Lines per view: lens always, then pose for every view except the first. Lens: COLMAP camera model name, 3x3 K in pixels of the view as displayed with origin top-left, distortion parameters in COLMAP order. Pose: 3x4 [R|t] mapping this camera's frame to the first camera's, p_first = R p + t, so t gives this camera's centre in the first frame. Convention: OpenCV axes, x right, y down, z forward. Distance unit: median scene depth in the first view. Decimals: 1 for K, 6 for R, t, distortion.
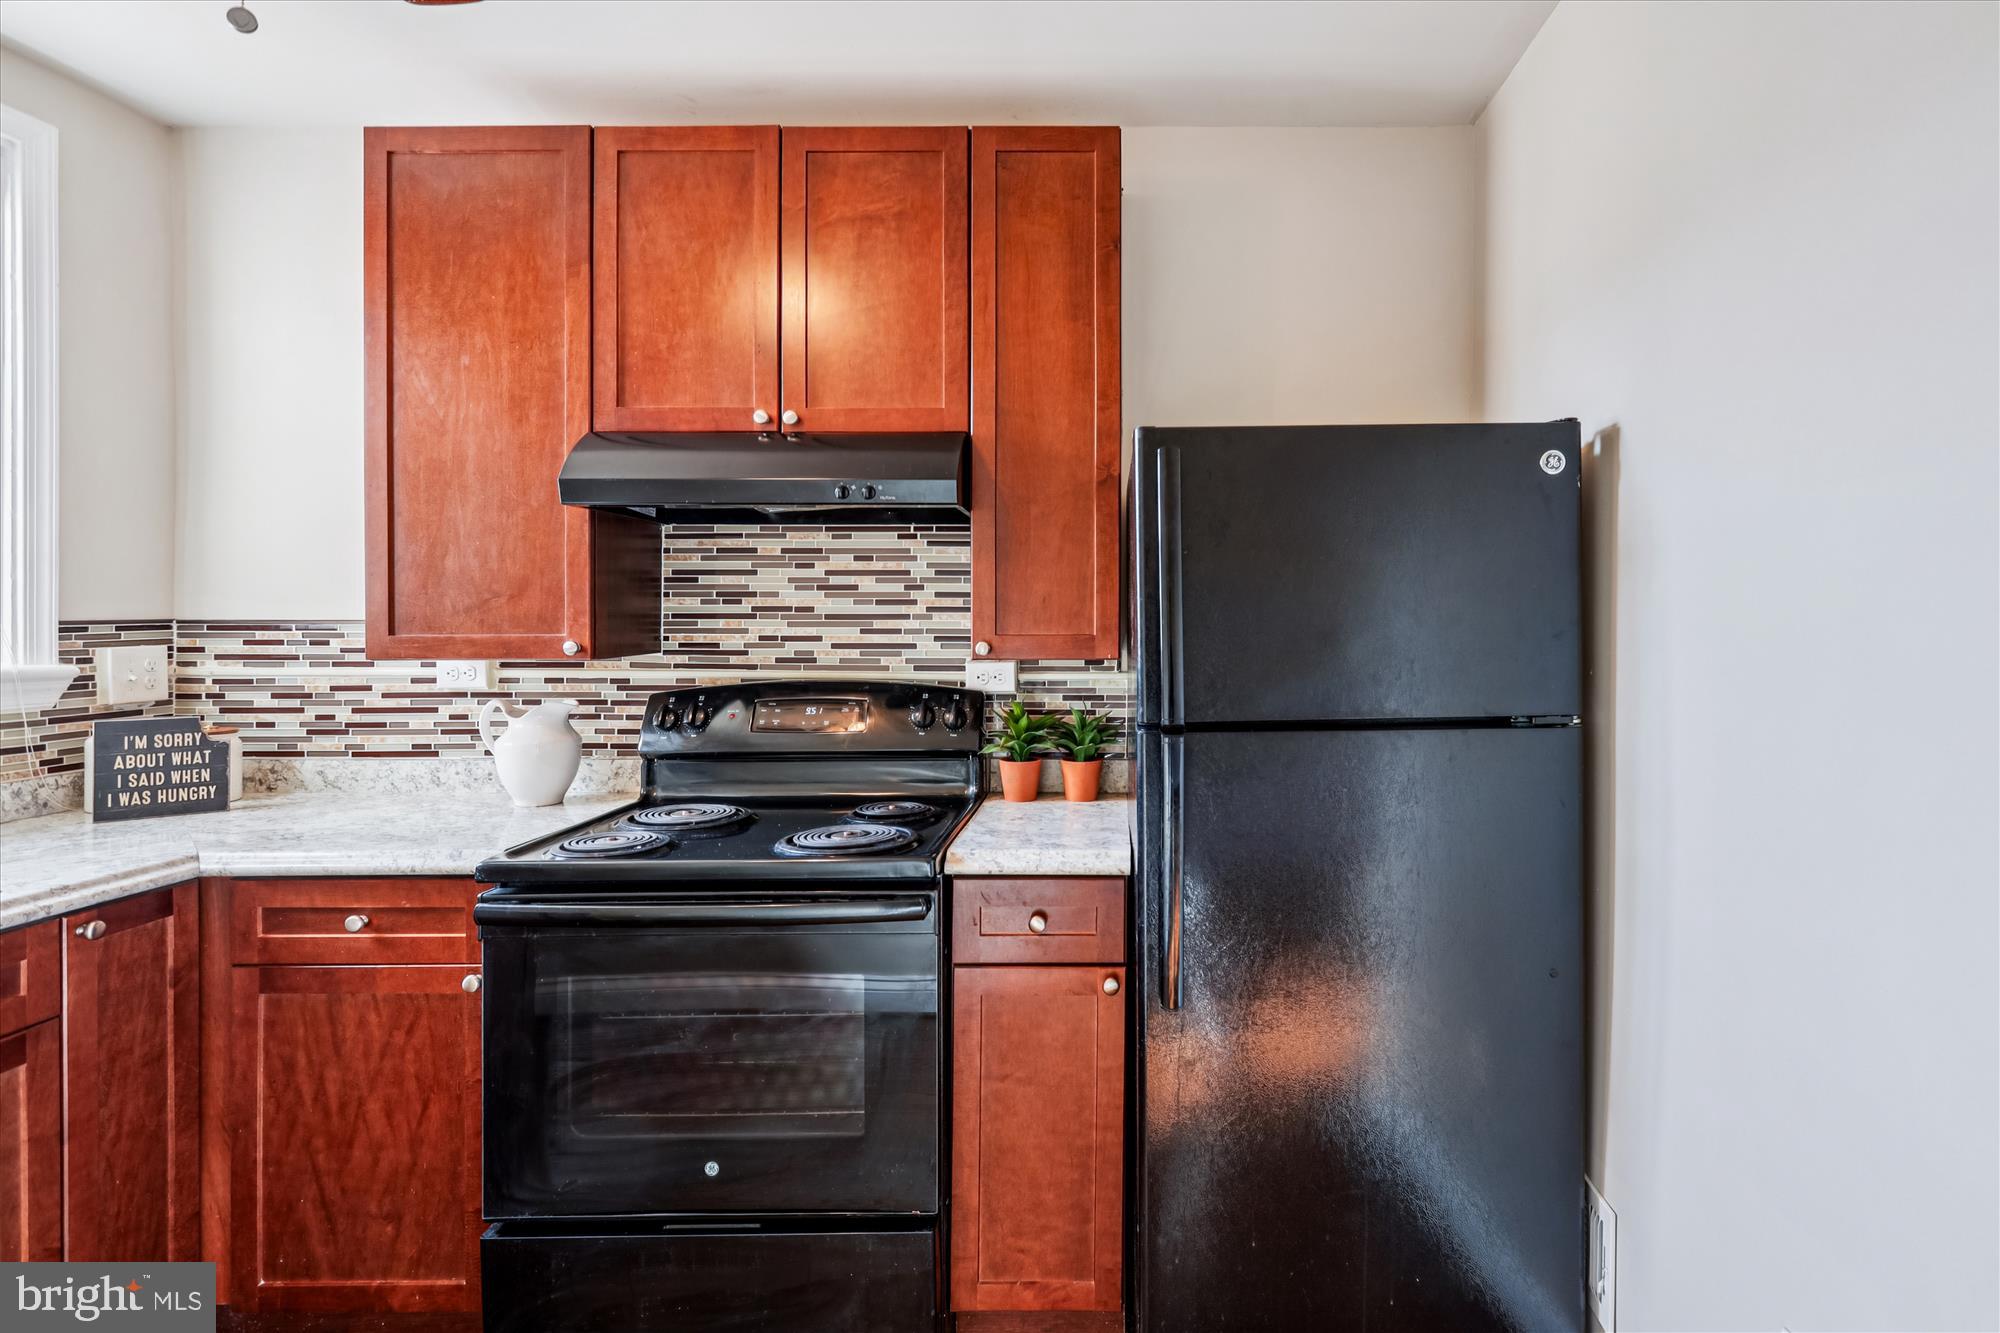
lens RADIAL K [[1026.9, 0, 1102.4], [0, 1026.9, 627.1], [0, 0, 1]] dist [-0.000400, -0.000558]
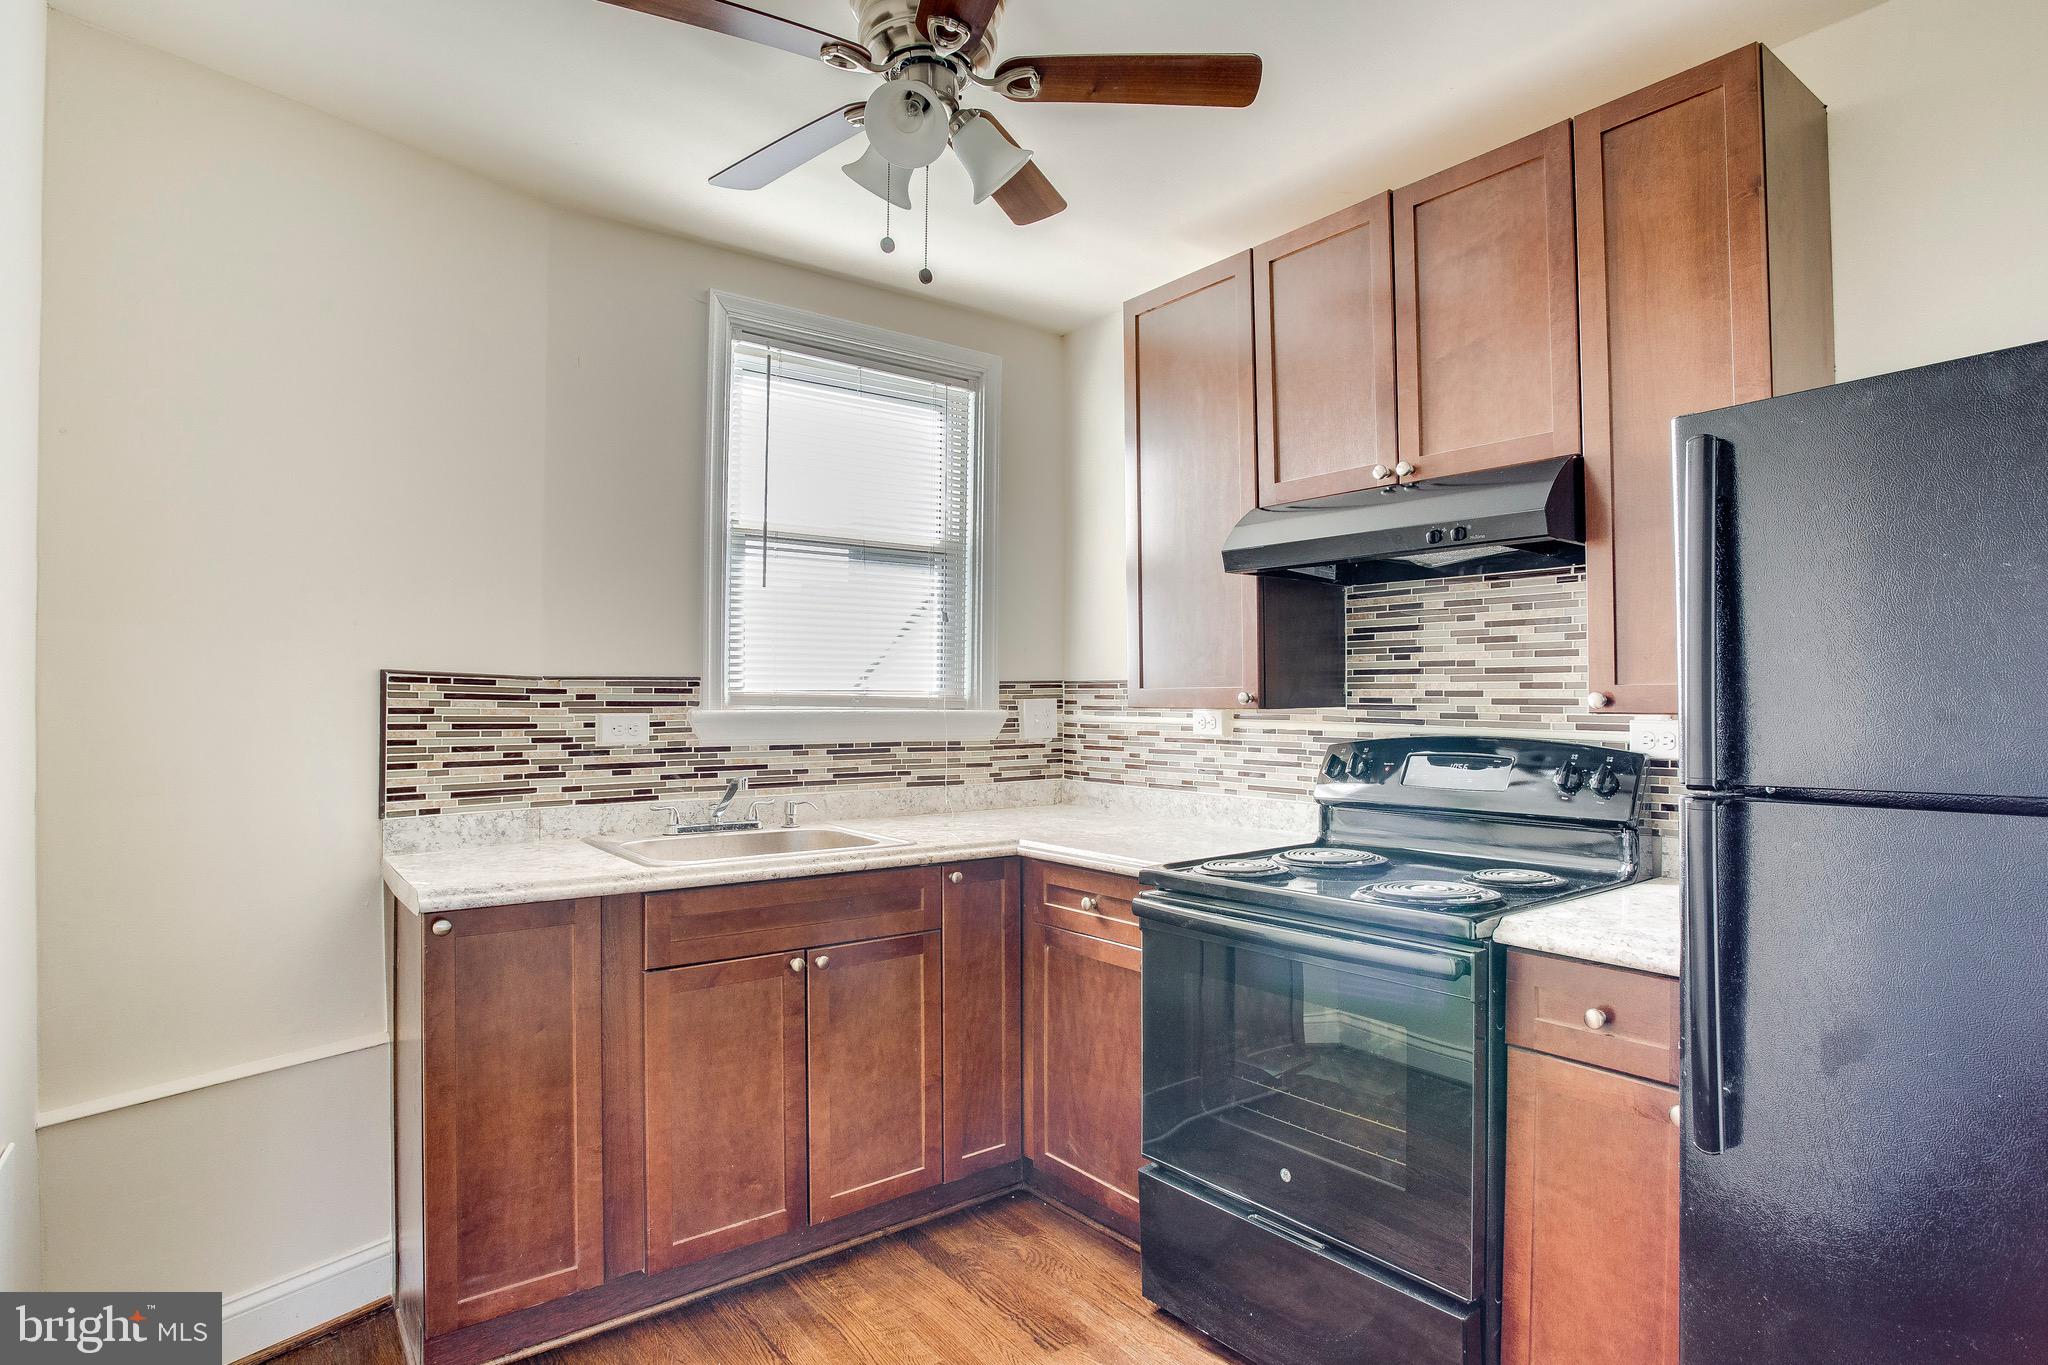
lens RADIAL K [[1092.7, 0, 1068.0], [0, 1092.7, 678.2], [0, 0, 1]] dist [-0.068359, 0.050506]
pose [[0.630287, -0.011094, -0.776283, 0.273949], [-0.009409, 0.999715, -0.021926, 0.023357], [0.776305, 0.021124, 0.630003, 0.071777]]
